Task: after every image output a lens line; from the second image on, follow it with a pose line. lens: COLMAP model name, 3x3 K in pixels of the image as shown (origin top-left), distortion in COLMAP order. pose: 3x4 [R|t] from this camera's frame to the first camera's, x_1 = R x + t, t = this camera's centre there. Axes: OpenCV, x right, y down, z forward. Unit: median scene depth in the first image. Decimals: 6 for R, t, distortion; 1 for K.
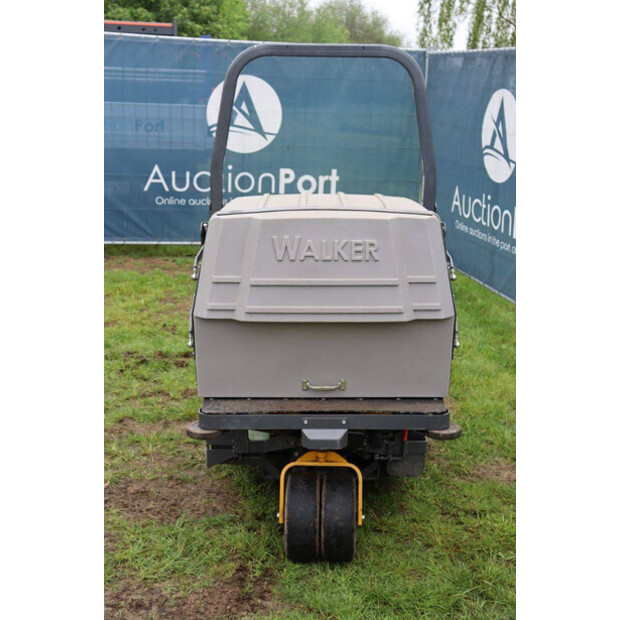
lens RADIAL K [[897.7, 0, 310.0], [0, 897.7, 310.0], [0, 0, 1]] dist [0.005157, 0.531198]
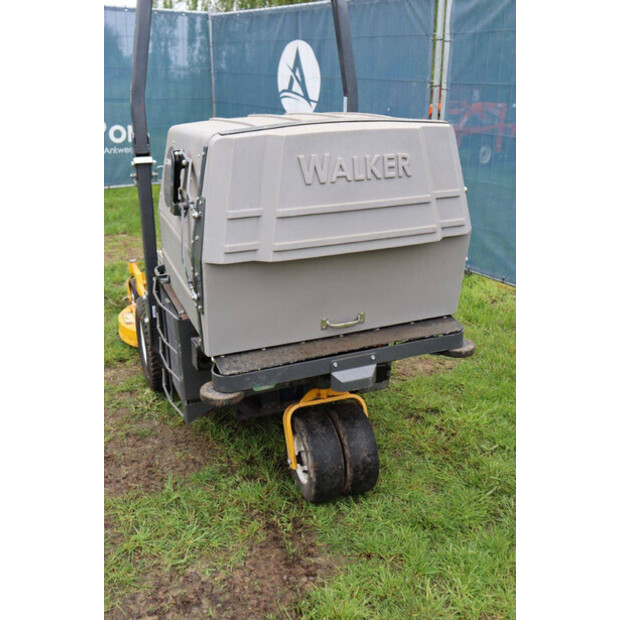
lens RADIAL K [[638.3, 0, 310.0], [0, 638.3, 310.0], [0, 0, 1]] dist [-0.103632, 0.191229]
pose [[0.927016, -0.145525, 0.345635, -0.164906], [0.101852, 0.984696, 0.141420, -0.015318], [-0.360926, -0.095895, 0.927651, 0.286629]]
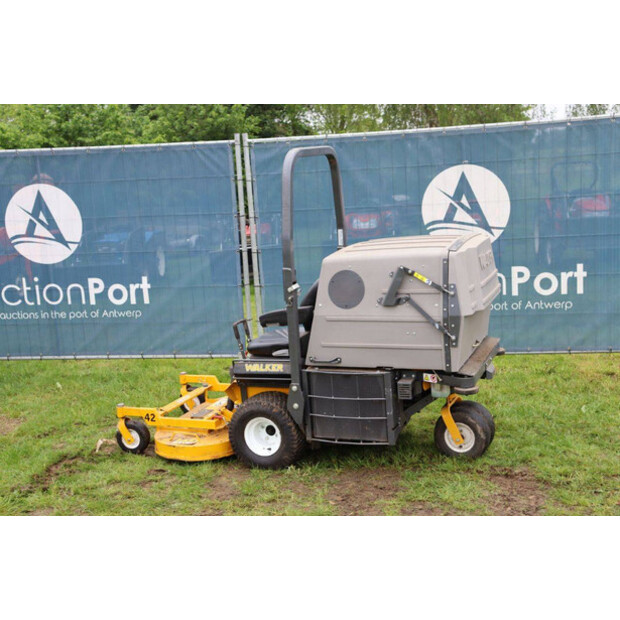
lens RADIAL K [[897.7, 0, 310.0], [0, 897.7, 310.0], [0, 0, 1]] dist [0.005157, 0.531198]
pose [[0.364270, -0.201441, 0.909246, -1.105354], [0.288852, 0.952616, 0.095327, -0.153872], [-0.885365, 0.227913, 0.405196, 0.403929]]
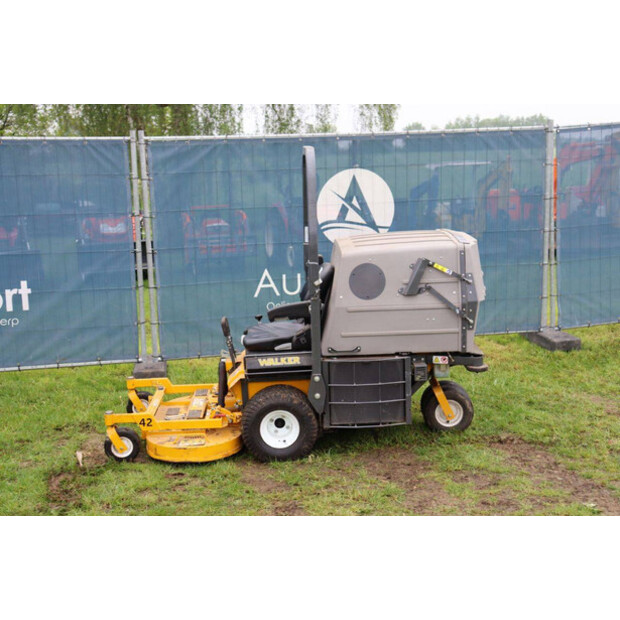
lens RADIAL K [[897.7, 0, 310.0], [0, 897.7, 310.0], [0, 0, 1]] dist [0.005157, 0.531198]
pose [[-0.035113, -0.199420, 0.979285, -1.232243], [0.267384, 0.942292, 0.201474, -0.280720], [-0.962950, 0.268920, 0.020235, 0.864681]]
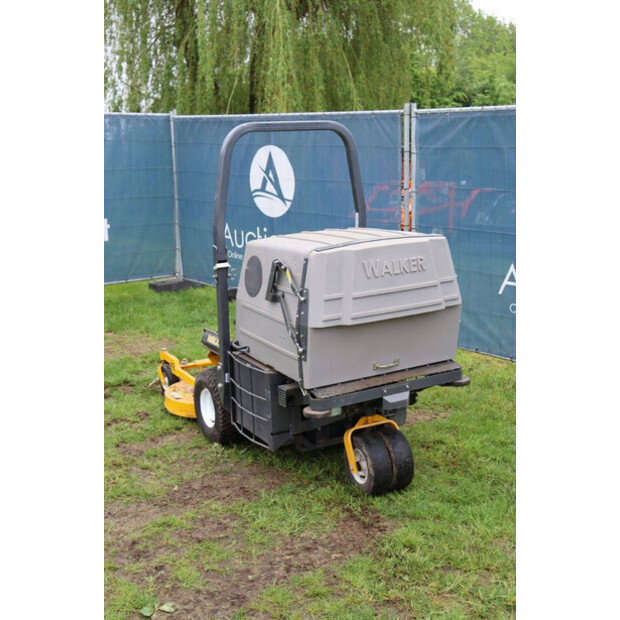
lens RADIAL K [[807.1, 0, 313.0], [0, 807.1, 316.2], [0, 0, 1]] dist [0.007557, -0.007832]
pose [[0.871848, -0.141247, 0.468967, -0.461438], [0.151716, 0.988301, 0.015611, -0.018914], [-0.465686, 0.057540, 0.883078, -0.044581]]
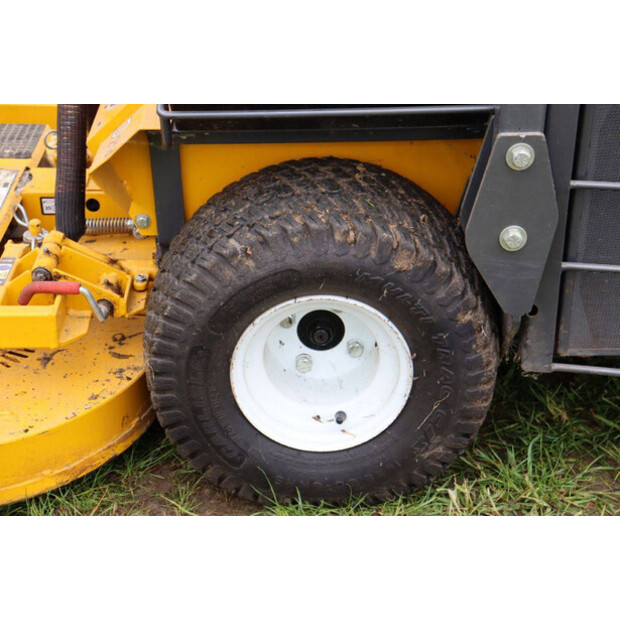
lens RADIAL K [[1280.9, 0, 317.8], [0, 1280.9, 309.6], [0, 0, 1]] dist [0.267941, 0.104131]
pose [[-0.012674, -0.491281, 0.870909, -0.409587], [0.238276, 0.844405, 0.479797, -0.095869], [-0.971115, 0.213597, 0.106359, 0.927657]]
